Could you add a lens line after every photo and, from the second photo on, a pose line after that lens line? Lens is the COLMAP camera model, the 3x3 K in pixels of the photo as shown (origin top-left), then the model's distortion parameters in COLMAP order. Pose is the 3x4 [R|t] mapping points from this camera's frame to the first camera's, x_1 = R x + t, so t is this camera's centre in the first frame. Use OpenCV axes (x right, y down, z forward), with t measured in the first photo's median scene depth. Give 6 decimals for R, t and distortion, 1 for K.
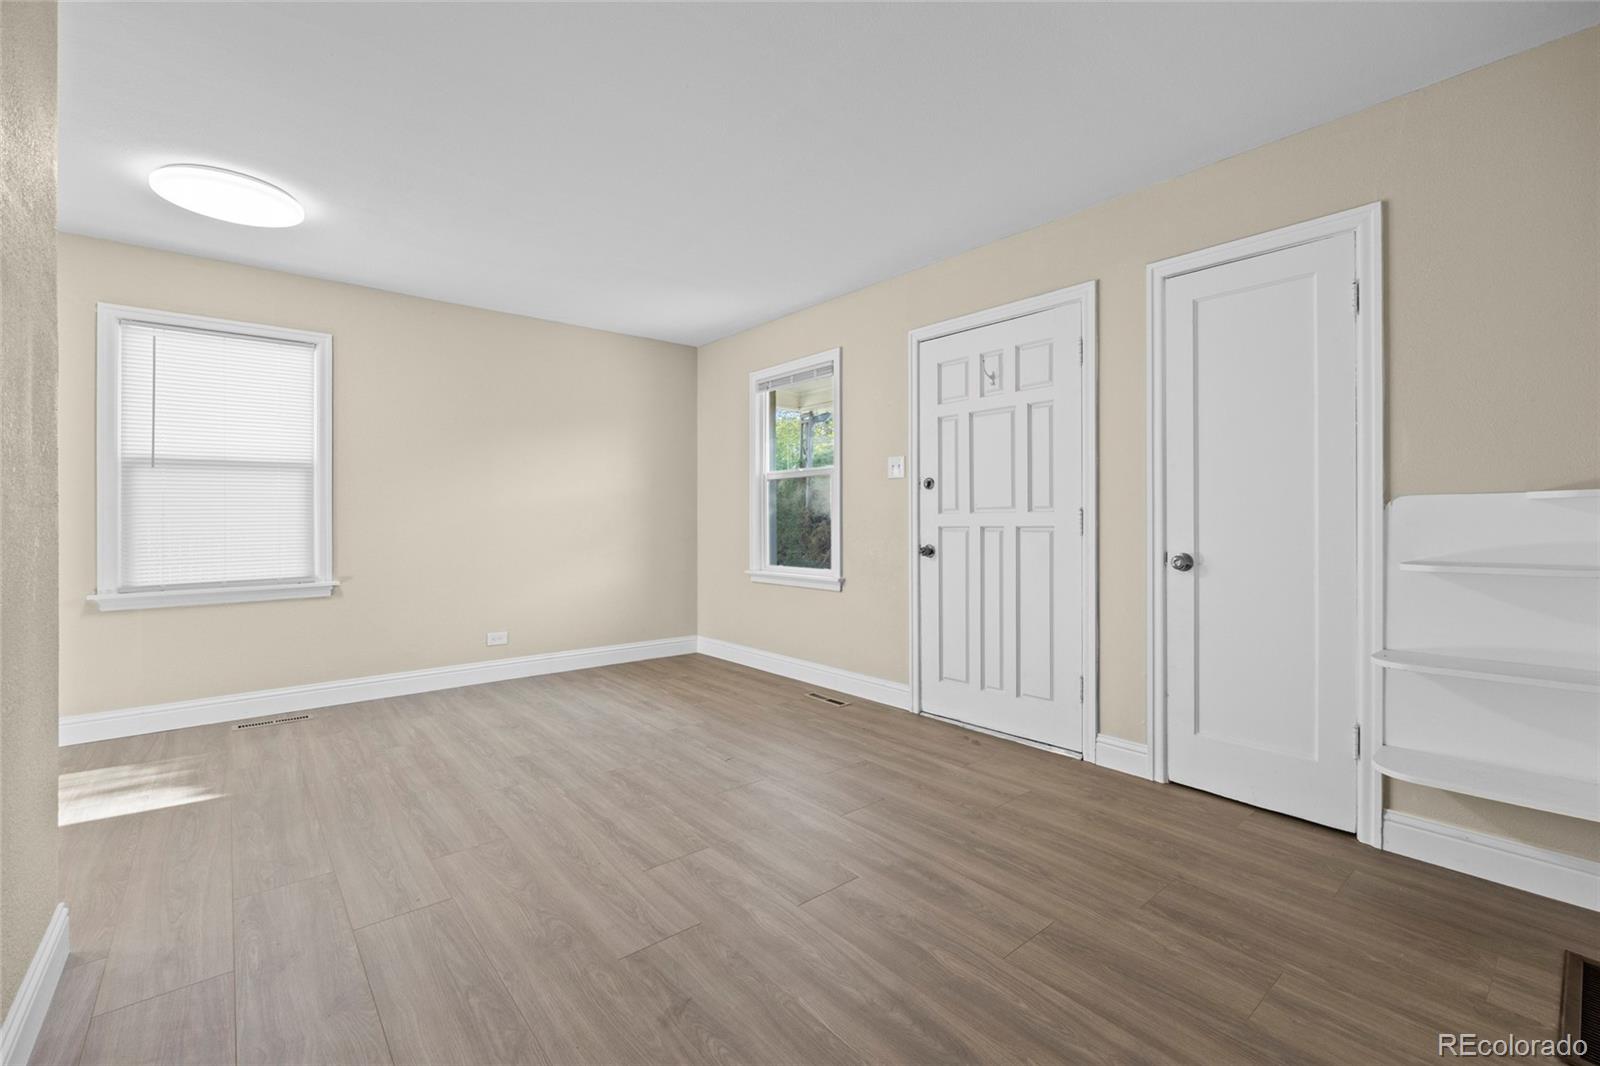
lens RADIAL K [[690.1, 0, 800.6], [0, 690.1, 521.3], [0, 0, 1]] dist [-0.005898, 0.003324]
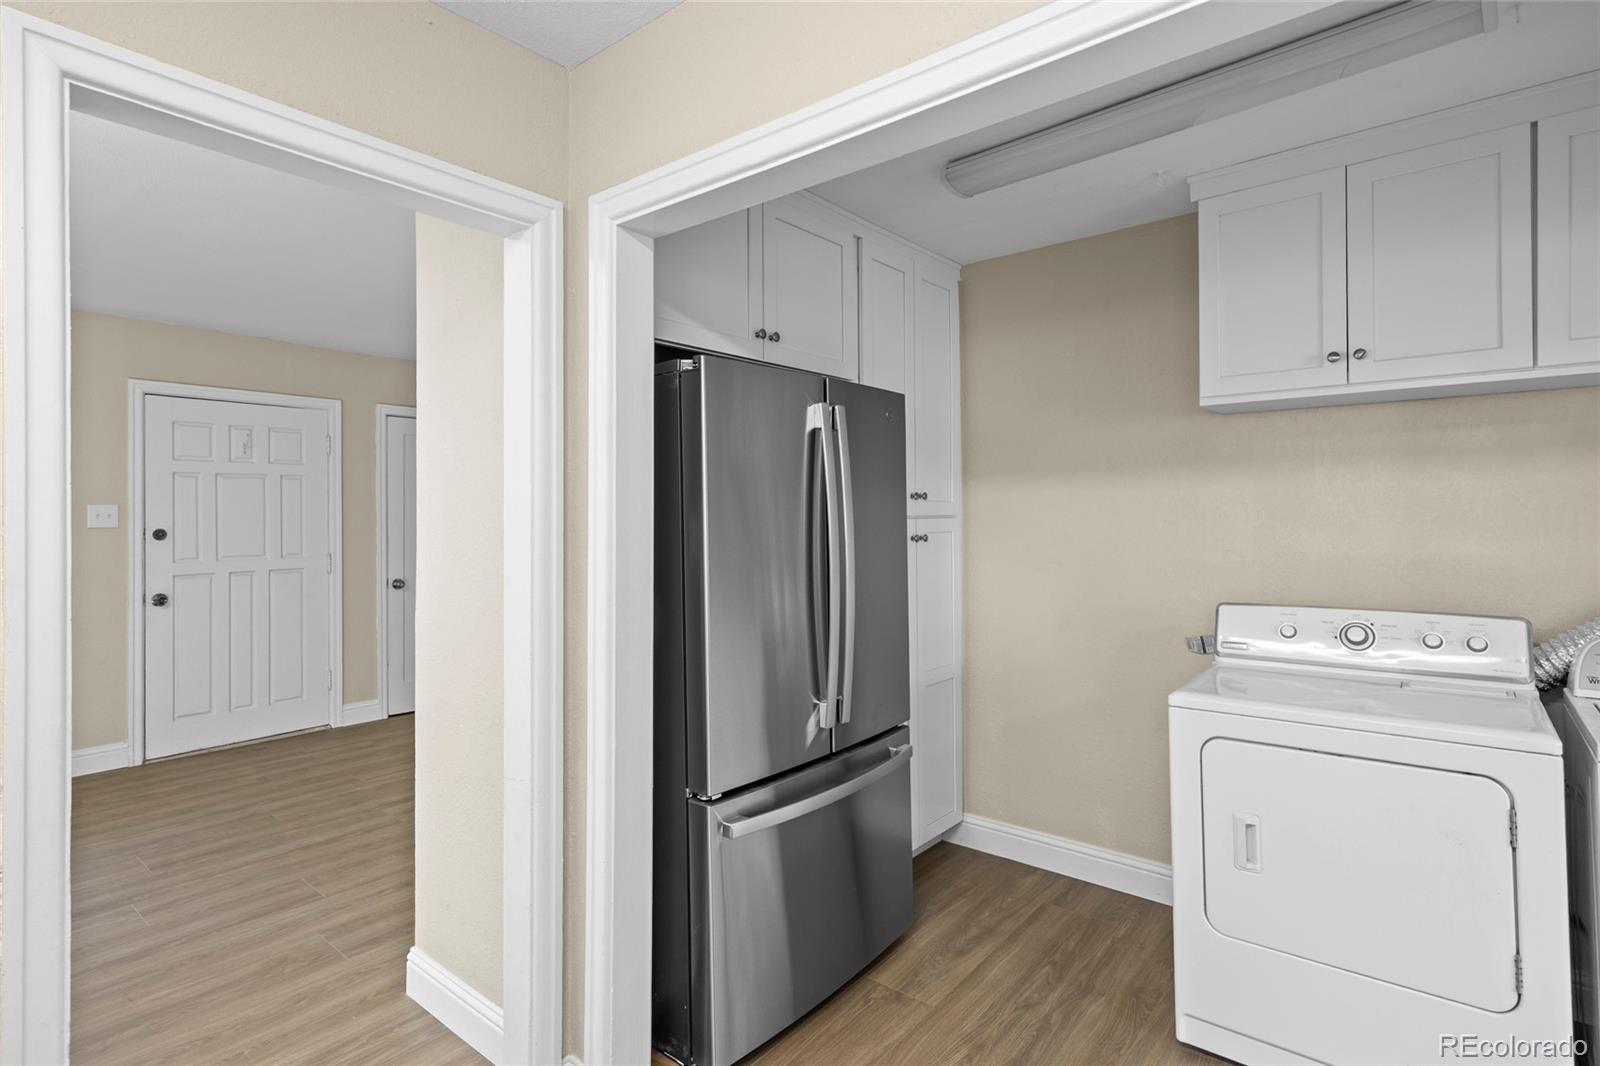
lens RADIAL K [[806.4, 0, 808.6], [0, 806.4, 510.5], [0, 0, 1]] dist [0.013094, -0.001692]
pose [[-0.193159, 0.000788, 0.981167, -1.483519], [0.003602, 0.999994, -0.000094, -0.108806], [-0.981161, 0.003515, -0.193160, 0.348903]]
